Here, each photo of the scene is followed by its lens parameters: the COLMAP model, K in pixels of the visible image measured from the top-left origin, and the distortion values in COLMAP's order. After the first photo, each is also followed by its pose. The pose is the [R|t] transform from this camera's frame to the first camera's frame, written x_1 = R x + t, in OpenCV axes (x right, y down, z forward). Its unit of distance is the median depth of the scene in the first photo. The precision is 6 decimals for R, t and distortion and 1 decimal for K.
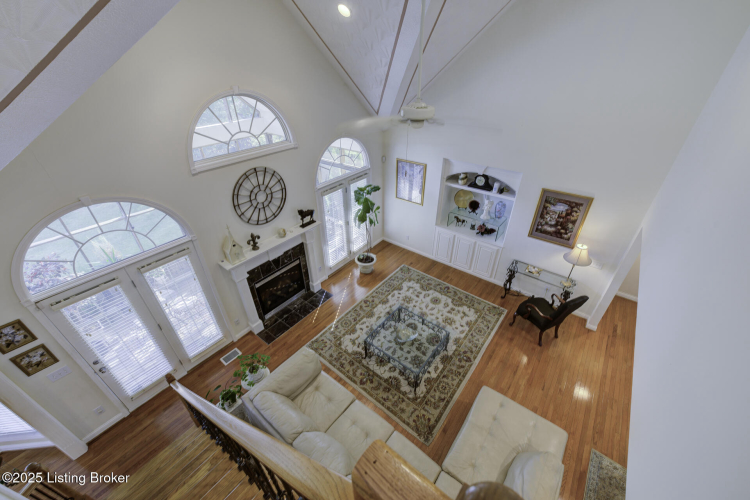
lens RADIAL K [[293.2, 0, 375.0], [0, 293.2, 250.0], [0, 0, 1]] dist [-0.001336, -0.000062]
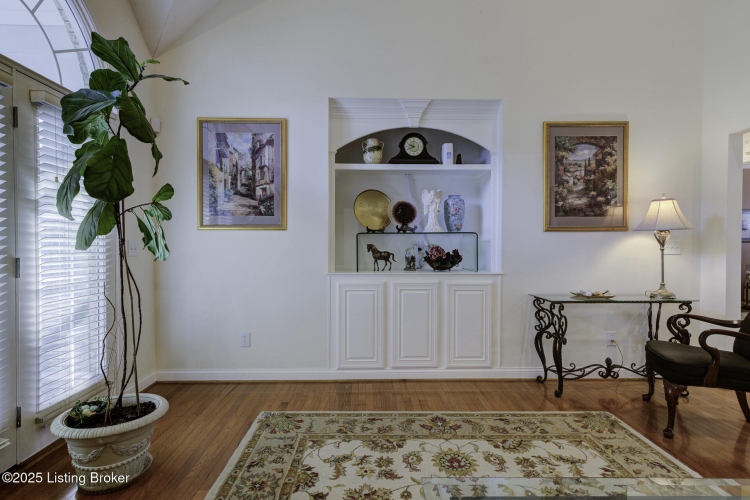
lens RADIAL K [[383.2, 0, 375.0], [0, 383.2, 250.0], [0, 0, 1]] dist [0.006176, 0.000460]
pose [[0.768564, 0.001982, 0.639770, -0.078758], [0.341266, 0.844578, -0.412584, 0.138474], [-0.541153, 0.535429, 0.648436, 0.759787]]
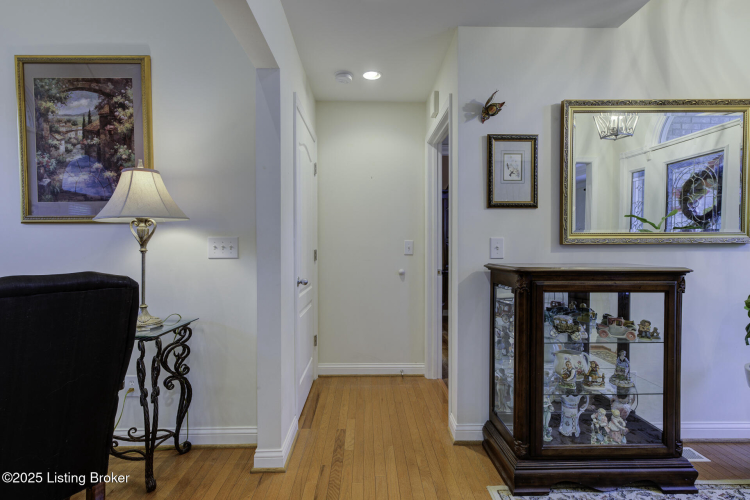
lens RADIAL K [[367.9, 0, 375.0], [0, 367.9, 250.0], [0, 0, 1]] dist [0.003993, 0.000839]
pose [[0.769089, -0.002463, 0.639138, 0.554278], [0.343942, 0.844450, -0.410619, 0.261169], [-0.538708, 0.535629, 0.650304, 0.560243]]
